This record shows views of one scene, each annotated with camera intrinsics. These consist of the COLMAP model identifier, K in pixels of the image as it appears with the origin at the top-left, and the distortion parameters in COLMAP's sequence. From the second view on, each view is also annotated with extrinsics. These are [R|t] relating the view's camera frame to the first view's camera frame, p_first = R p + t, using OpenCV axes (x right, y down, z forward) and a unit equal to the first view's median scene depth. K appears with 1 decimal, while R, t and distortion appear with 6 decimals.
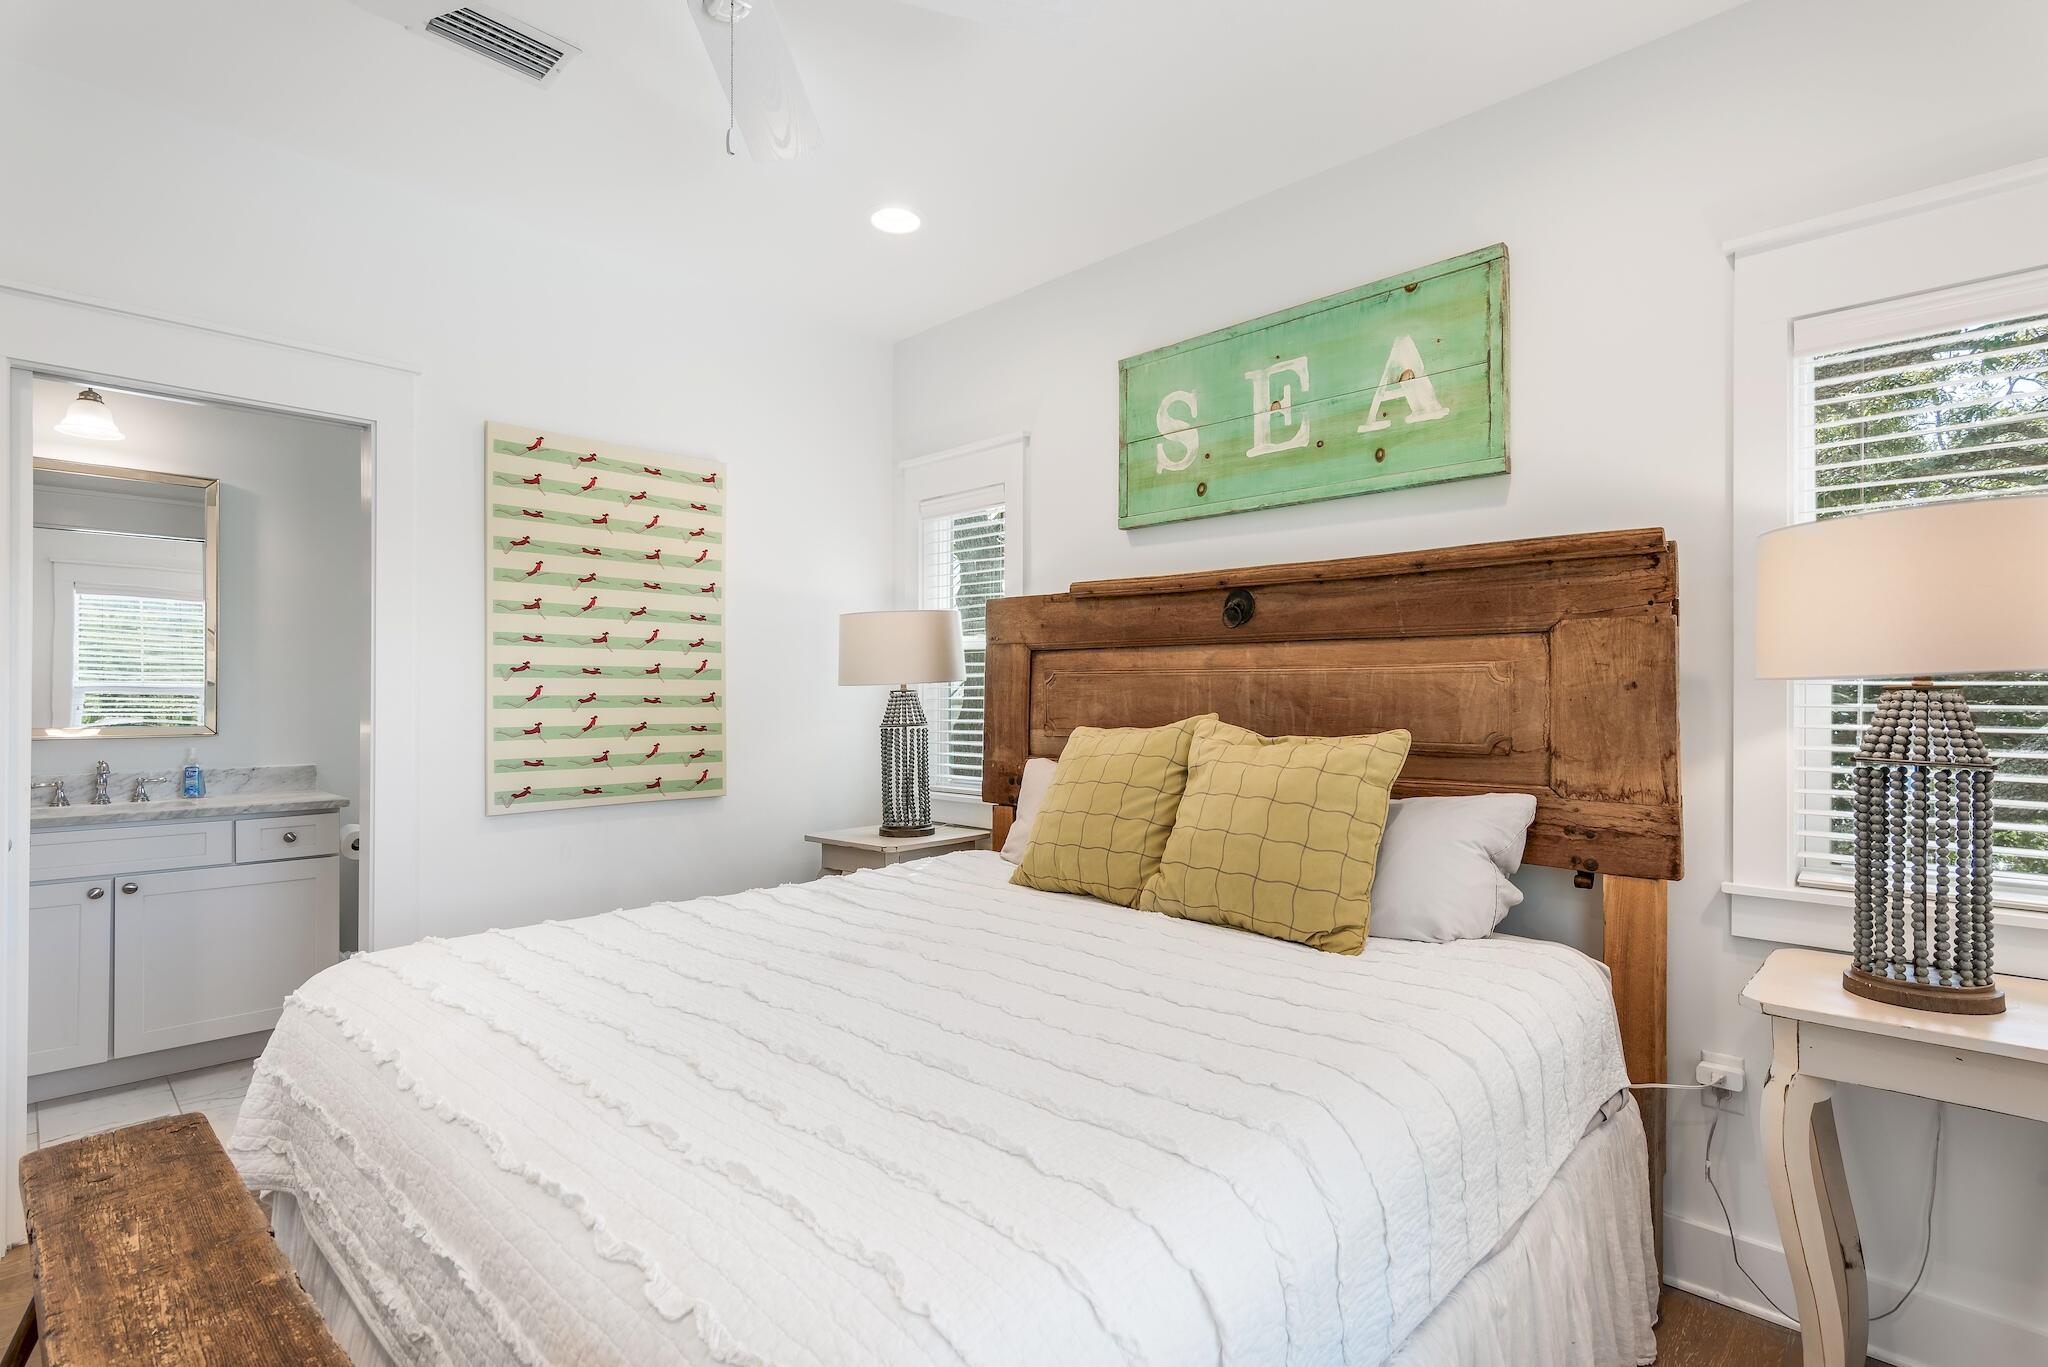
lens RADIAL K [[993.0, 0, 1033.3], [0, 993.0, 690.7], [0, 0, 1]] dist [0.003378, -0.000183]
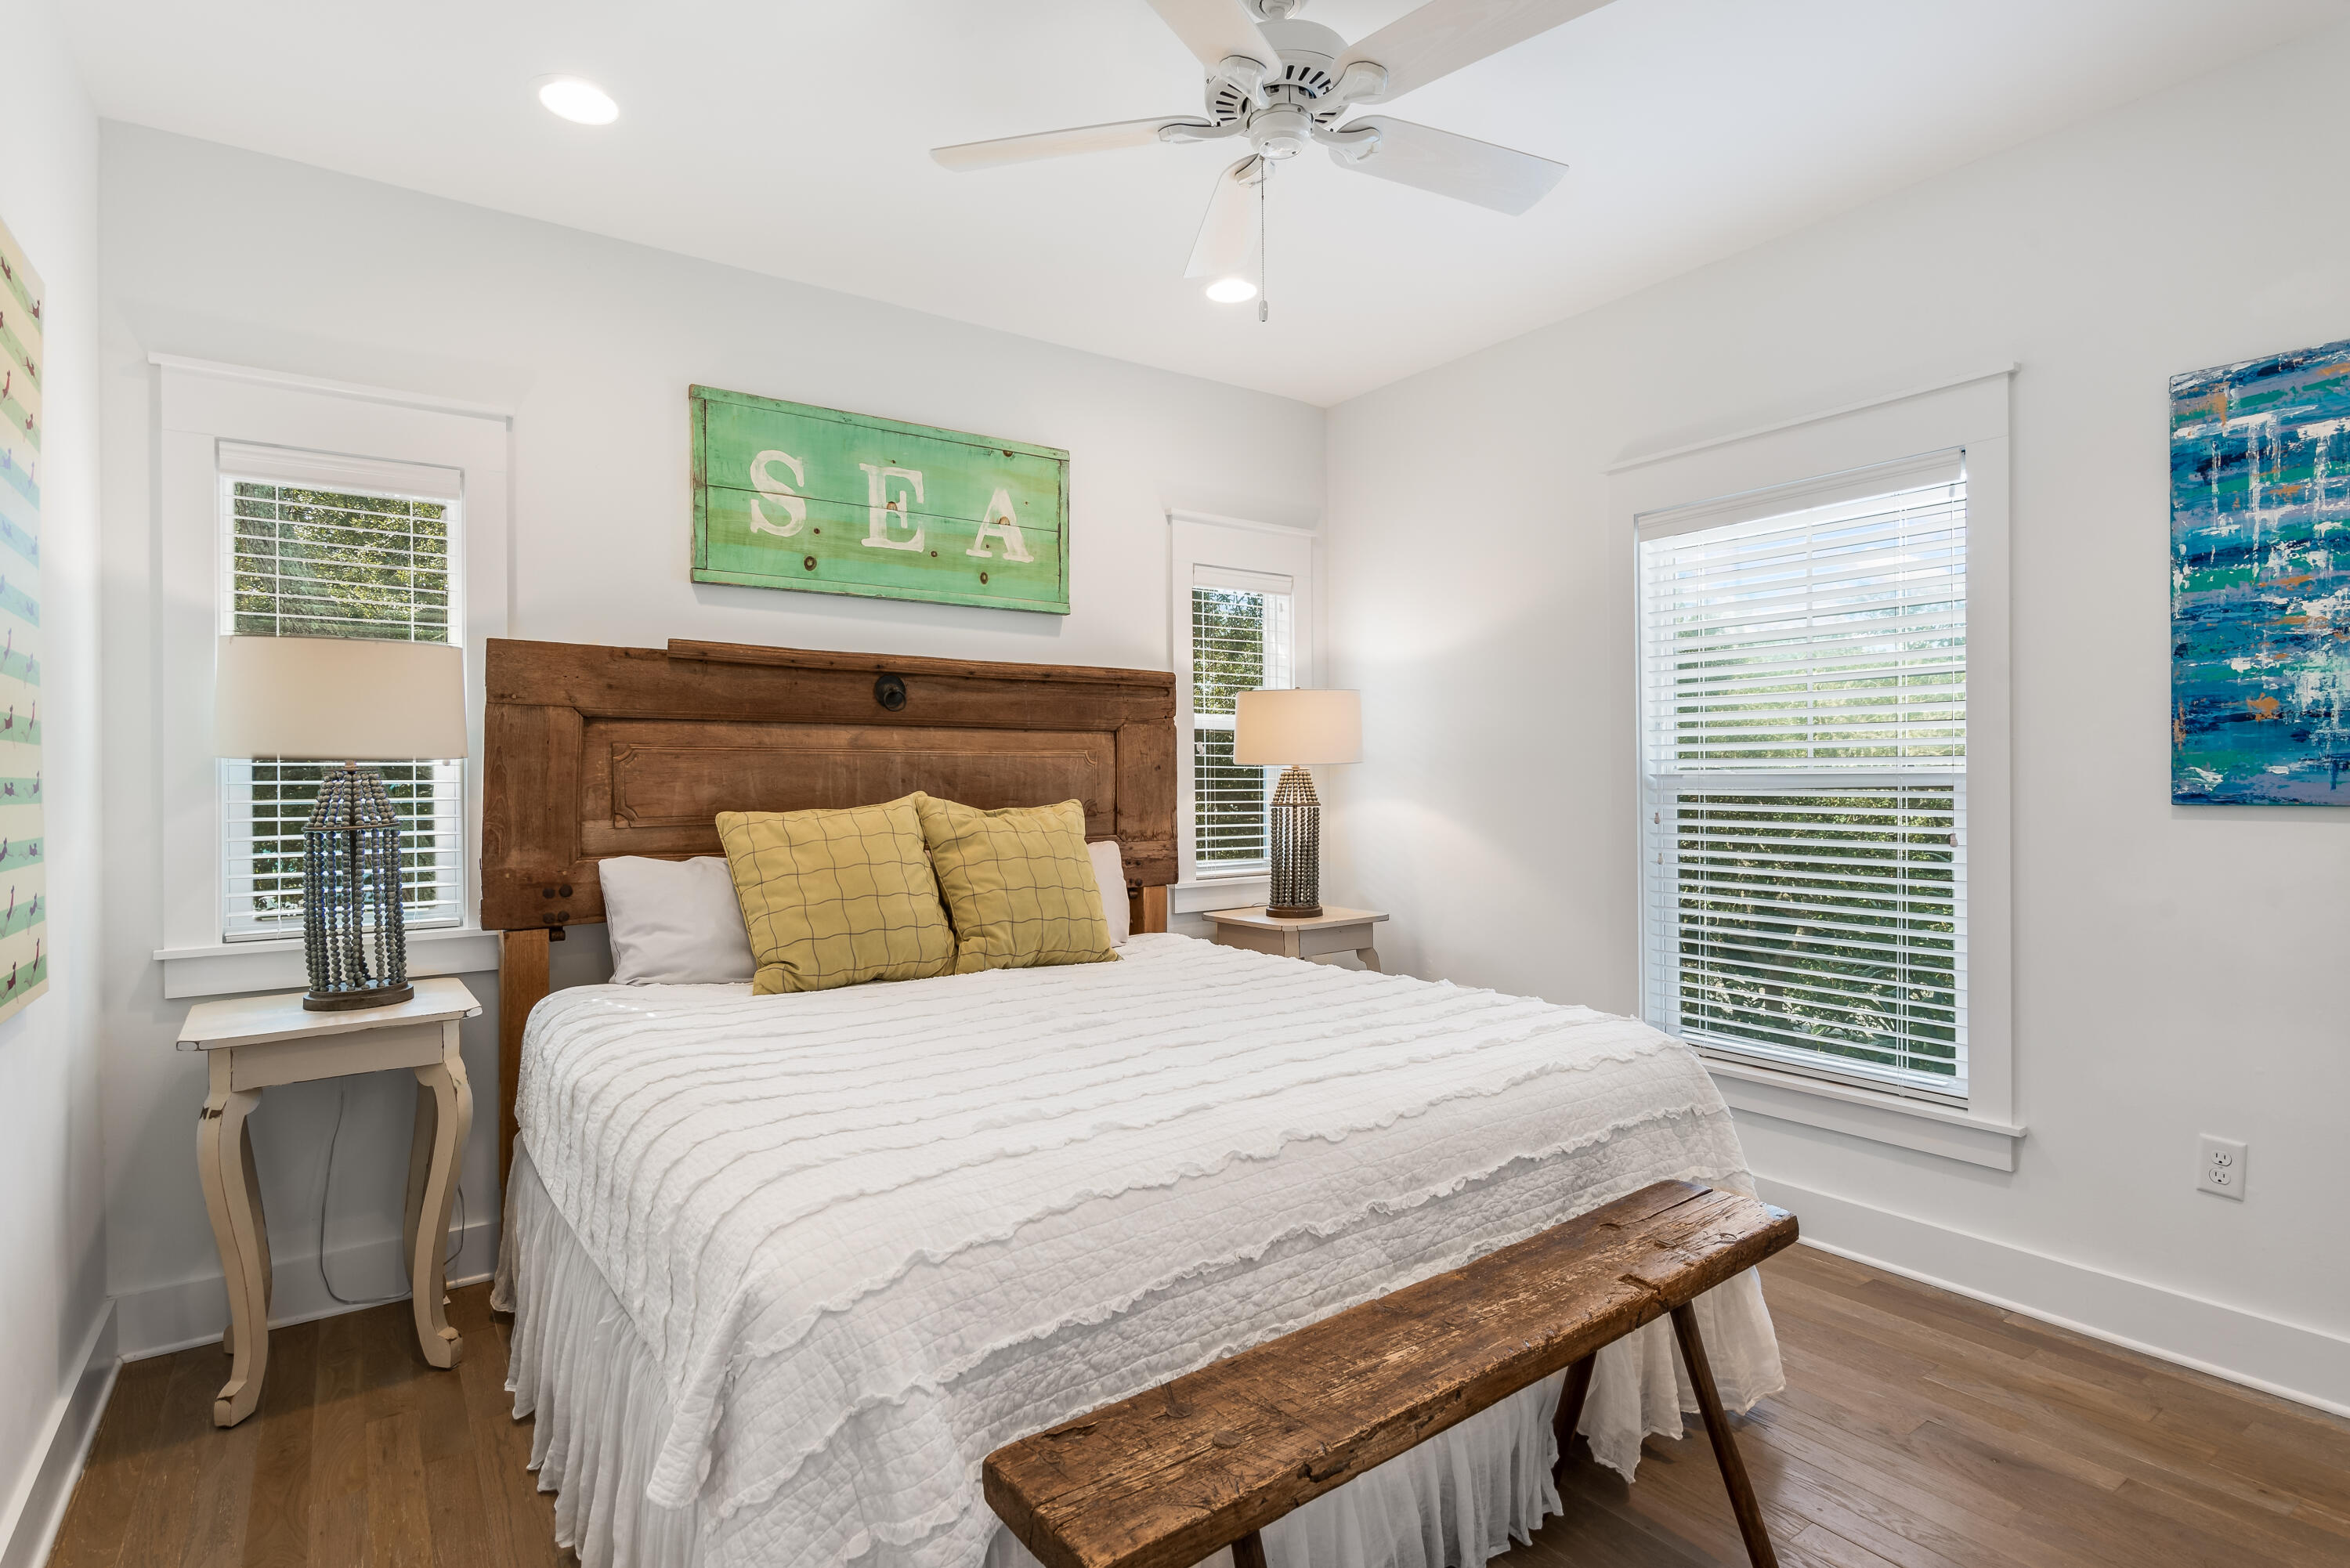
lens RADIAL K [[1139.4, 0, 1184.7], [0, 1139.4, 776.5], [0, 0, 1]] dist [0.003378, -0.000183]
pose [[0.189041, 0.000032, 0.981969, -0.912211], [0.002526, 0.999997, -0.000518, 0.007755], [-0.981966, 0.002578, 0.189040, 0.457744]]
